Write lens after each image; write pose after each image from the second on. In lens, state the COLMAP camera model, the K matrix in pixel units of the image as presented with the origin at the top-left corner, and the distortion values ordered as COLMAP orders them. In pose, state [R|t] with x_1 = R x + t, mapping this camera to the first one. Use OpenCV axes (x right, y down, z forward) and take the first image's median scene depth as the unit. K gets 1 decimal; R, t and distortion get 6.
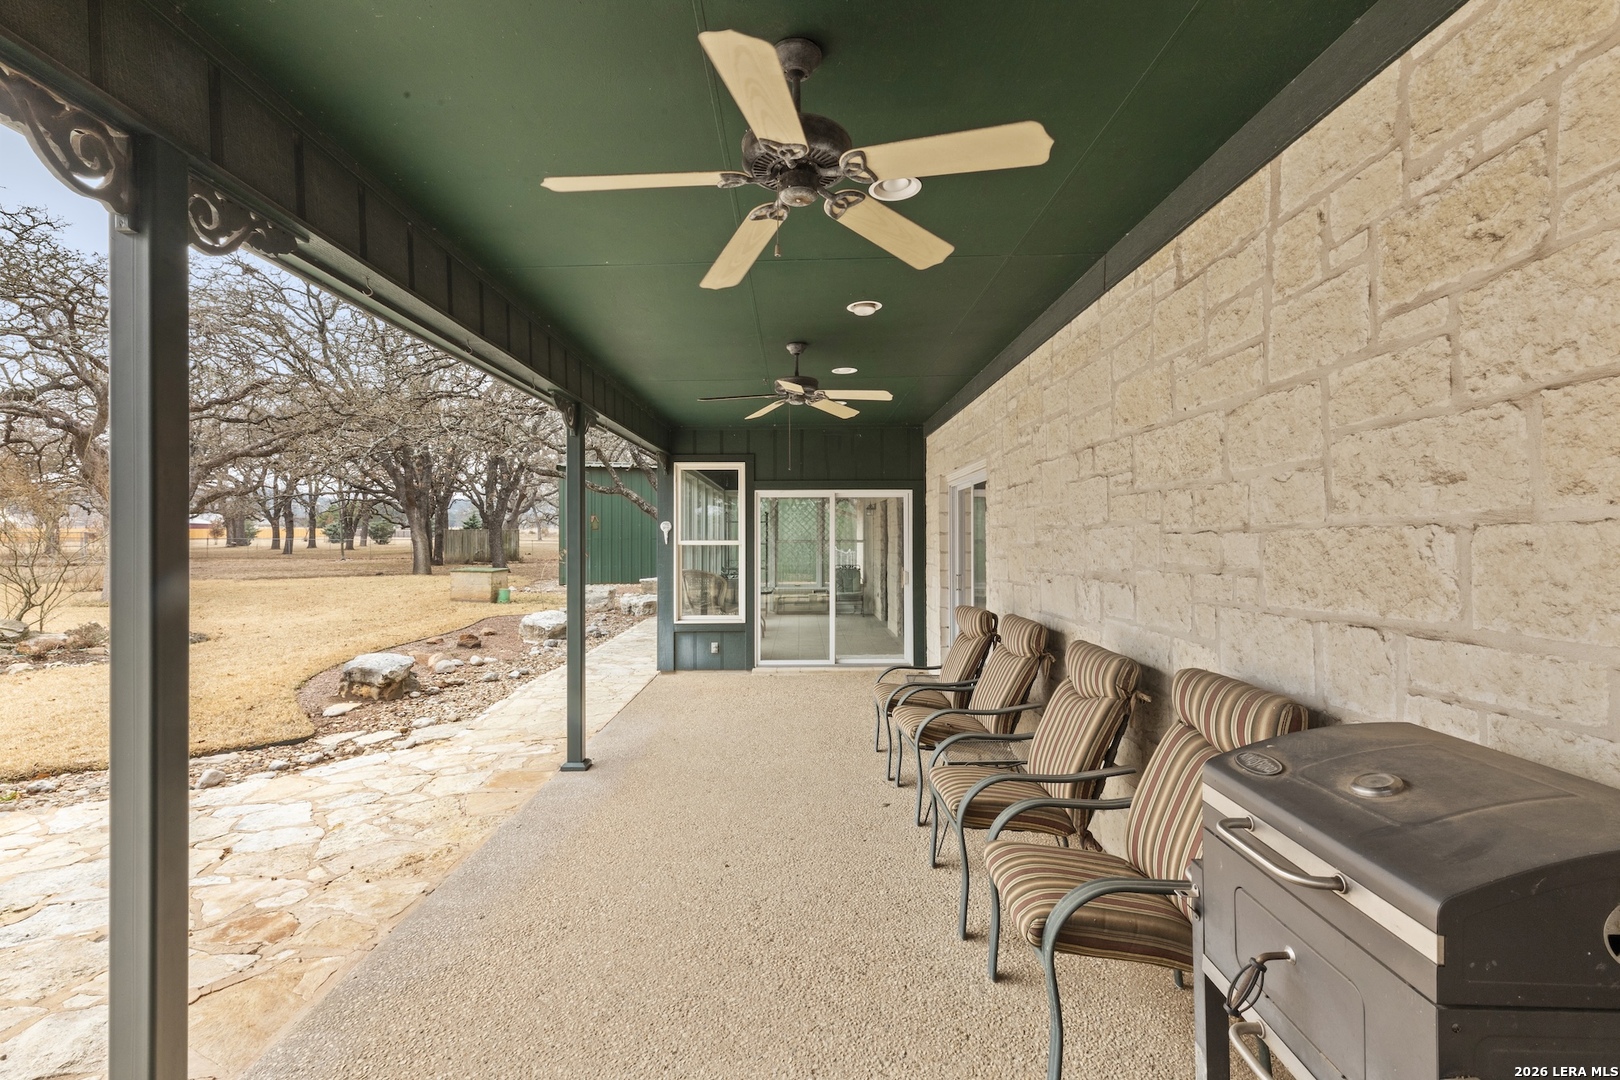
lens RADIAL K [[736.3, 0, 806.8], [0, 736.3, 535.5], [0, 0, 1]] dist [0.011680, -0.000620]
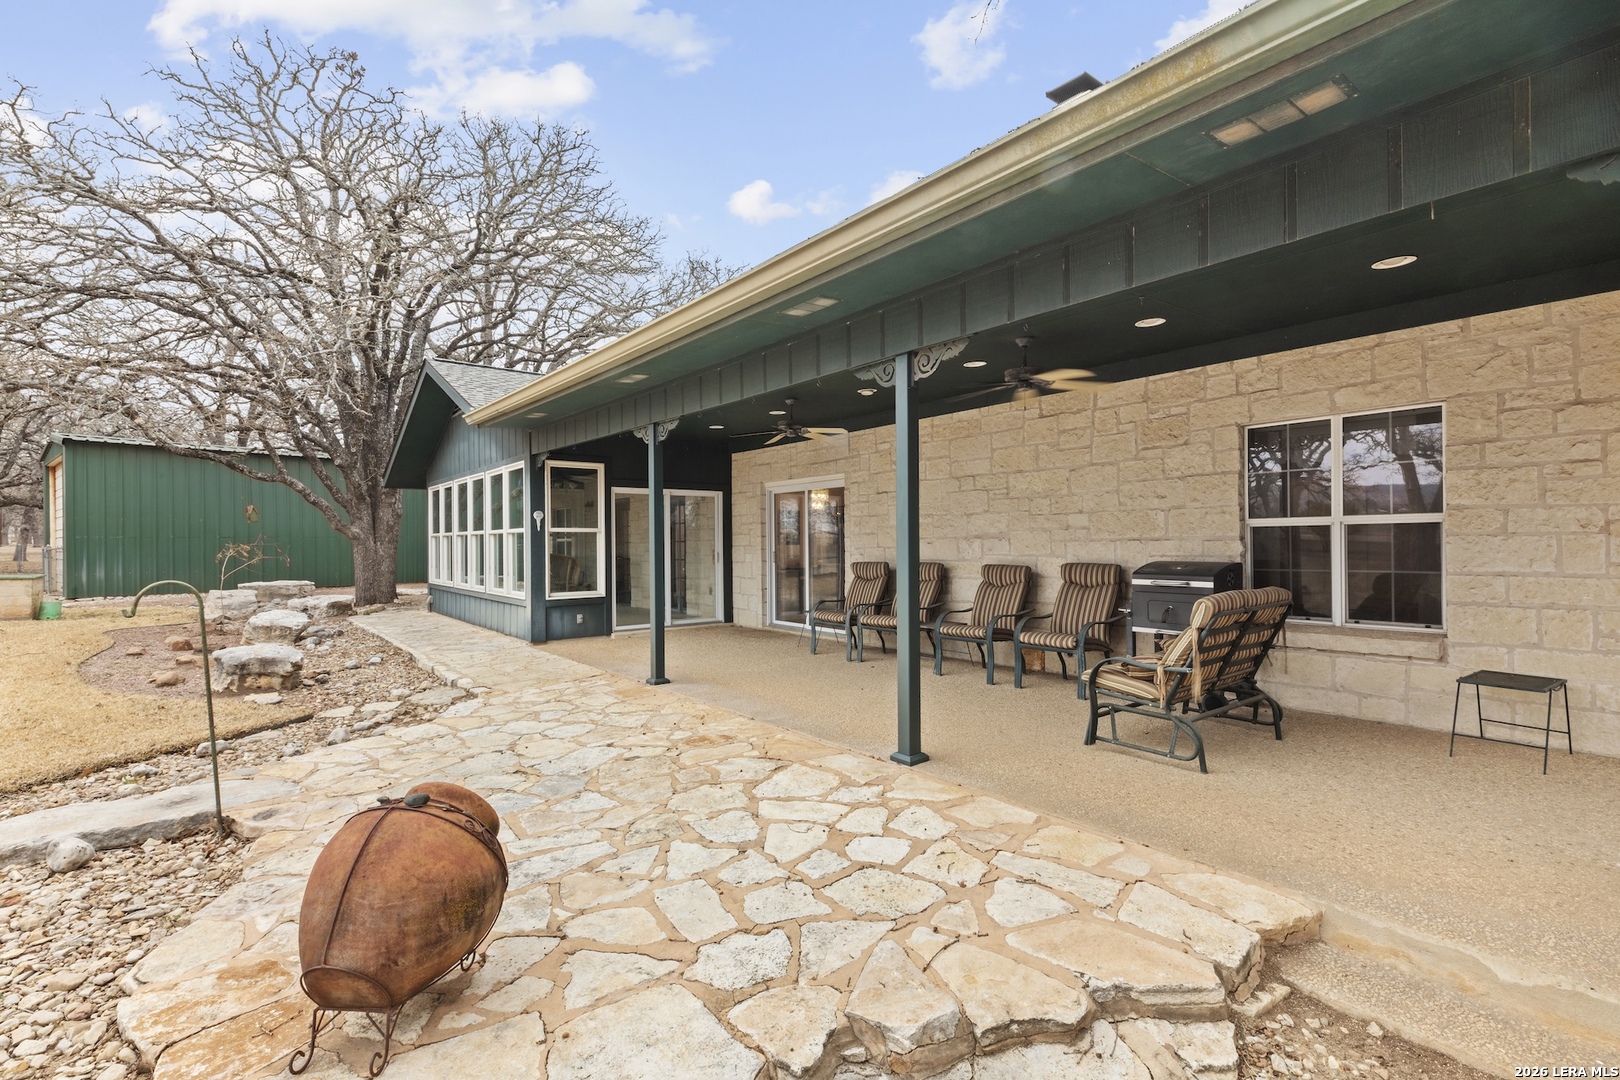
lens RADIAL K [[736.3, 0, 819.1], [0, 736.3, 540.8], [0, 0, 1]] dist [0.011680, -0.000620]
pose [[0.783216, -0.003700, 0.621739, -1.651726], [0.003620, 0.999992, 0.001392, 0.078160], [-0.621739, 0.001161, 0.783223, -0.495512]]
